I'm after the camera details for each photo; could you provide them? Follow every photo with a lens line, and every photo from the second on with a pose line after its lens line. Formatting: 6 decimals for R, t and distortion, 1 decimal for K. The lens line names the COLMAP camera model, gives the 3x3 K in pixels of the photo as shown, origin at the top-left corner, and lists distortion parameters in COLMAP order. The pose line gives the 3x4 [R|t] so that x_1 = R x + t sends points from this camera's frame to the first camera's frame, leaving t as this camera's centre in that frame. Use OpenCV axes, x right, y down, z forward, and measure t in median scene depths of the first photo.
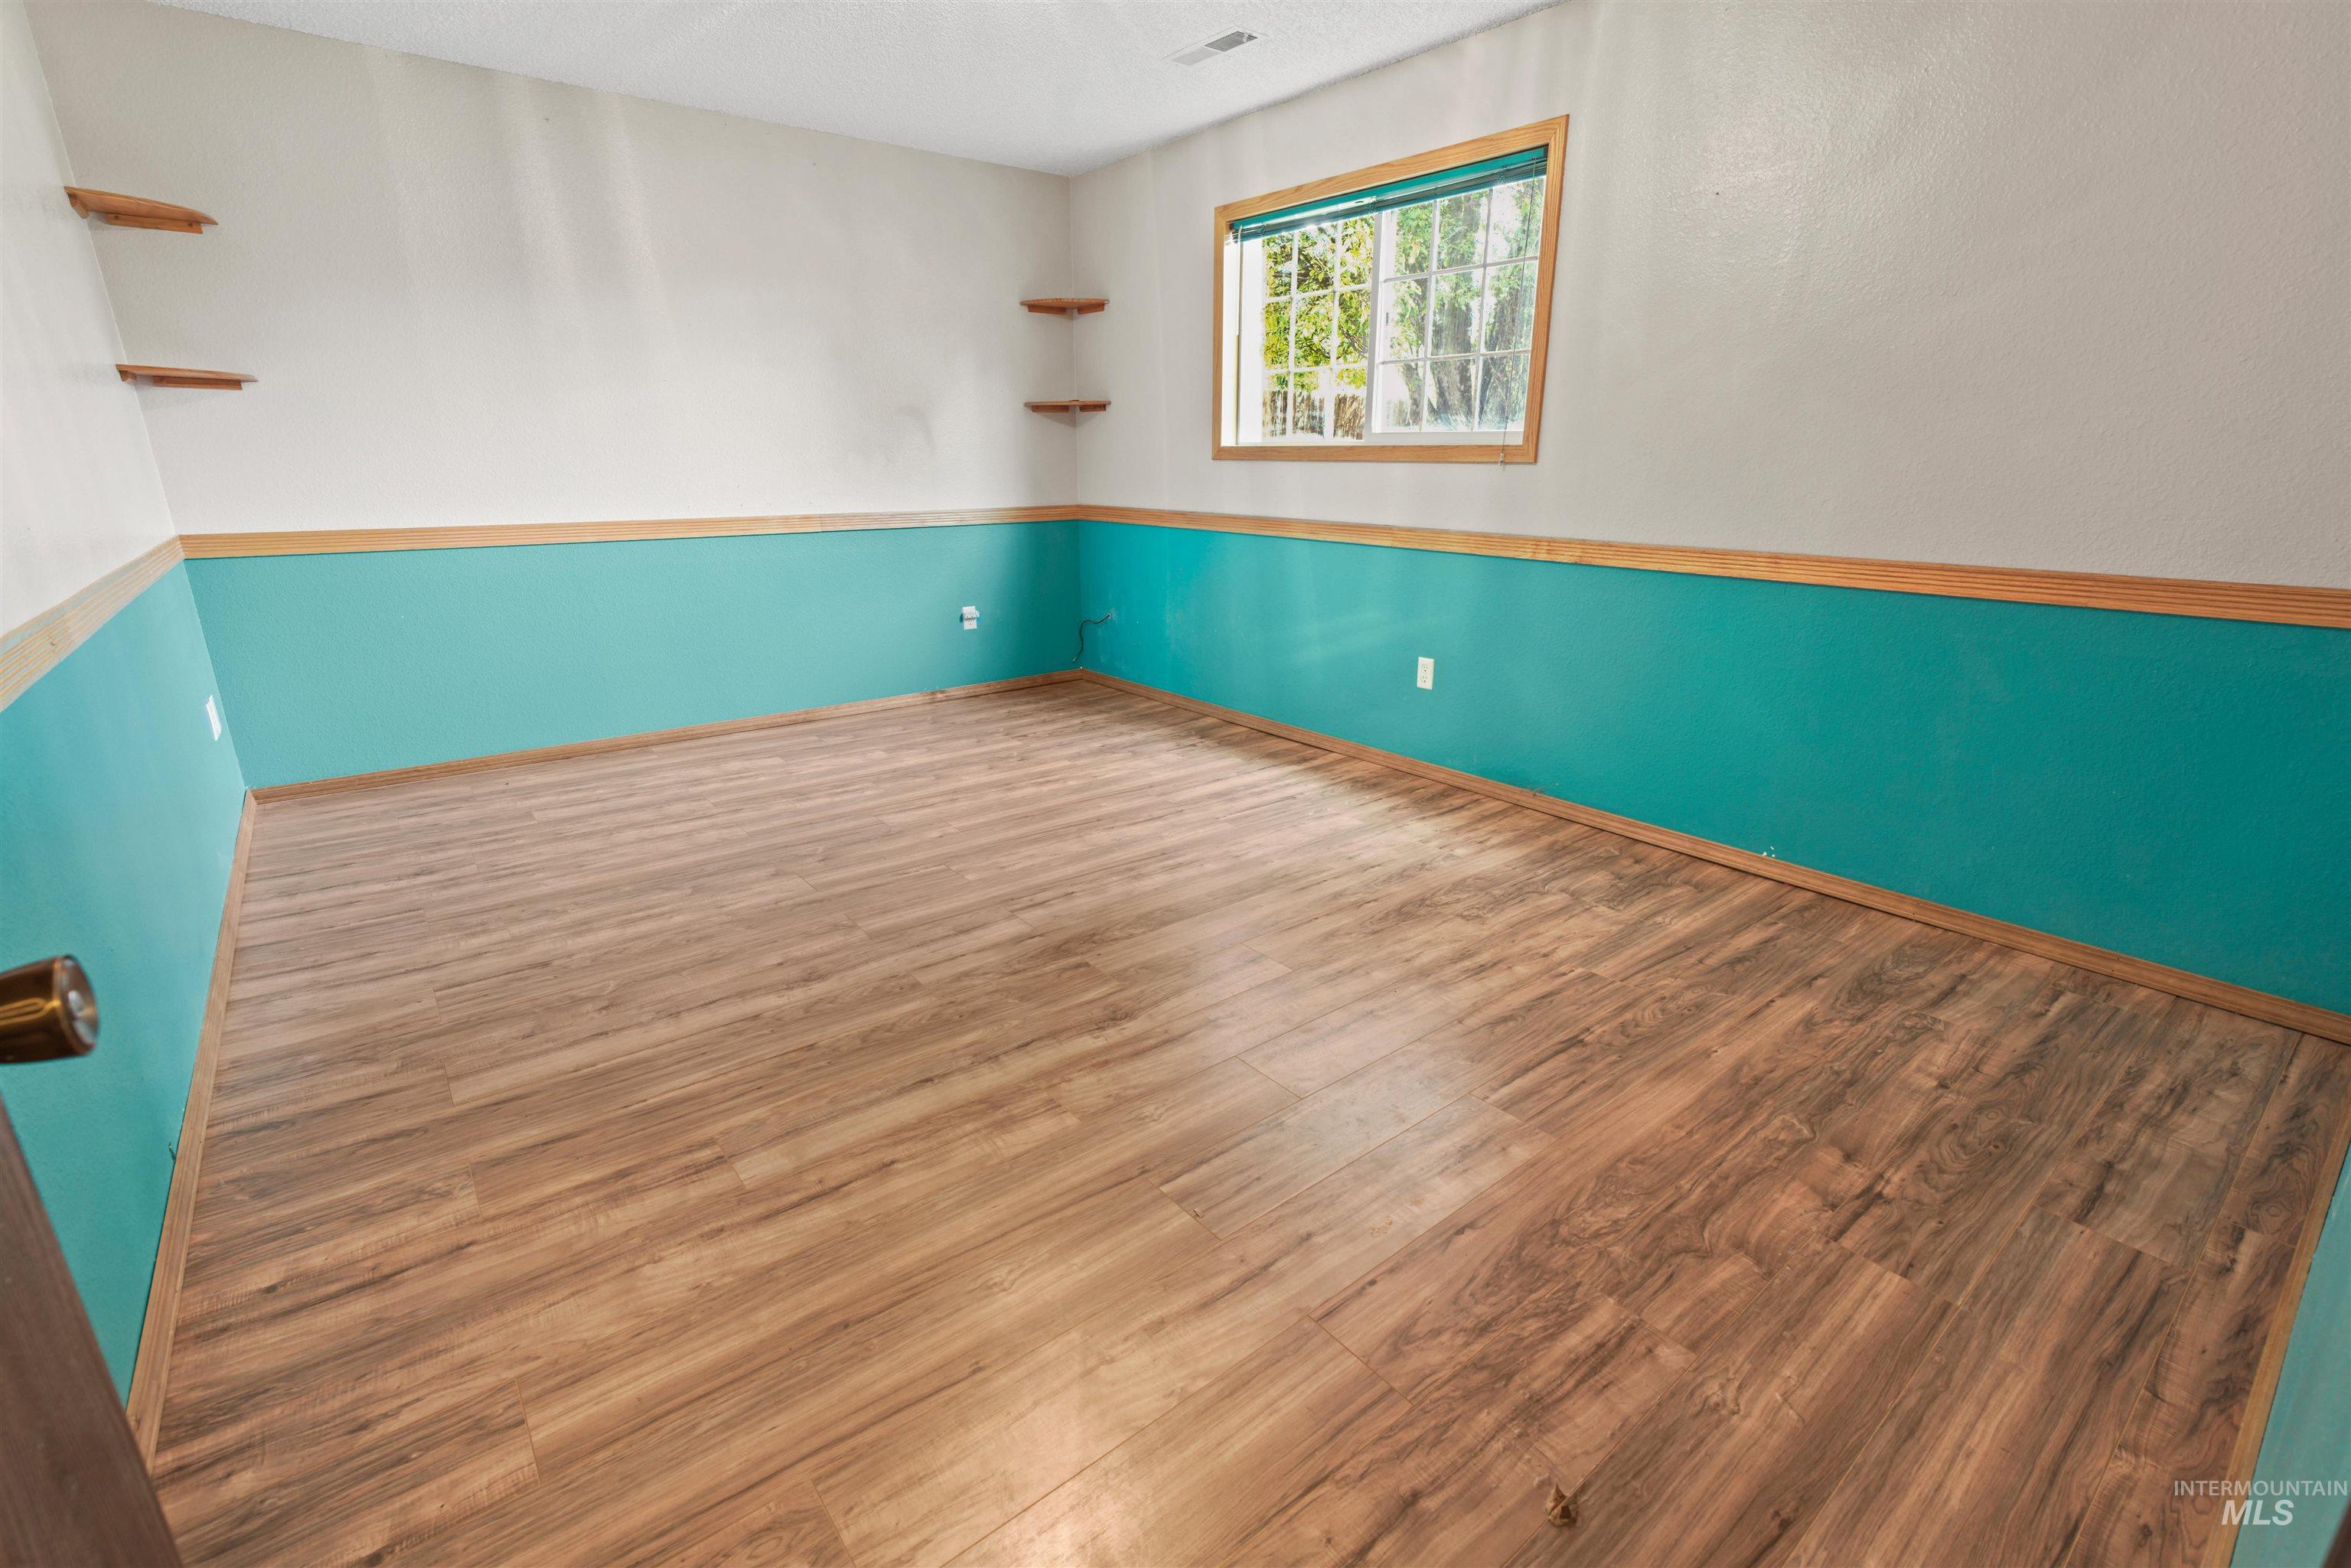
lens RADIAL K [[1080.3, 0, 1174.5], [0, 1080.3, 780.0], [0, 0, 1]] dist [-0.013507, 0.009329]
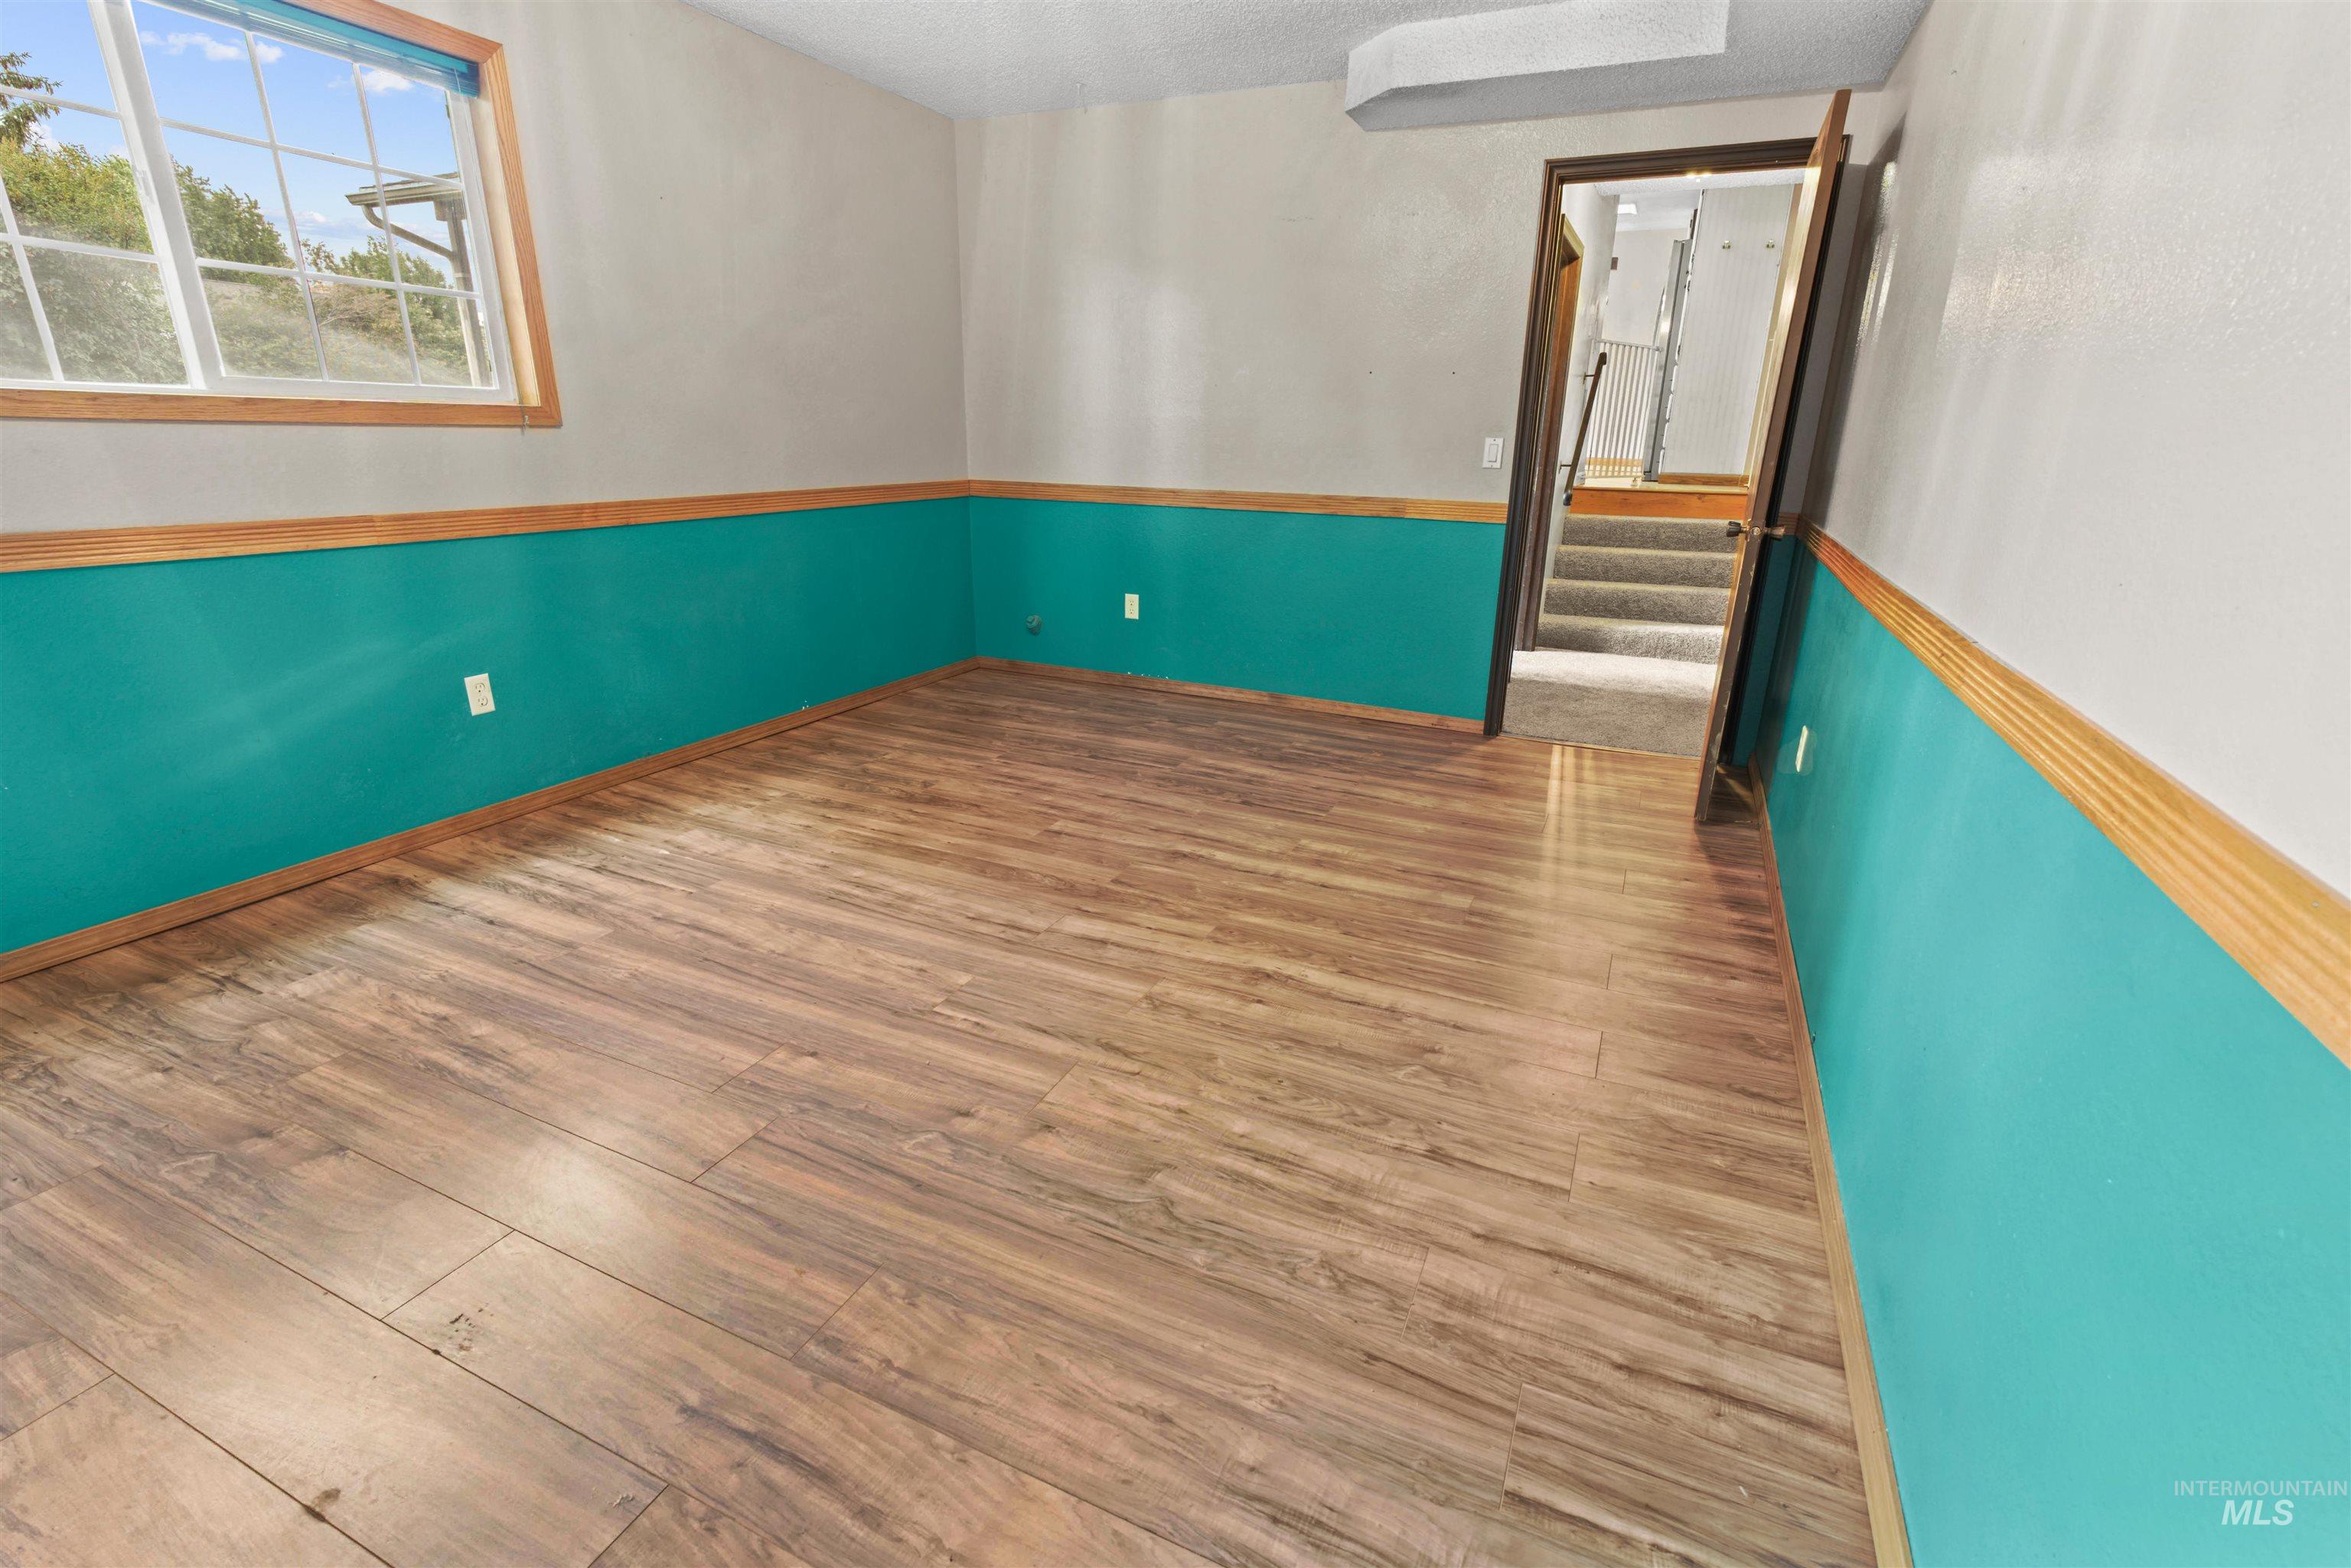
lens RADIAL K [[1080.3, 0, 1167.3], [0, 1080.3, 795.0], [0, 0, 1]] dist [-0.013507, 0.009329]
pose [[-0.461479, -0.294451, 0.836861, -0.898115], [0.237883, 0.867697, 0.436479, -0.340031], [-0.854663, 0.400500, -0.330379, 1.122575]]
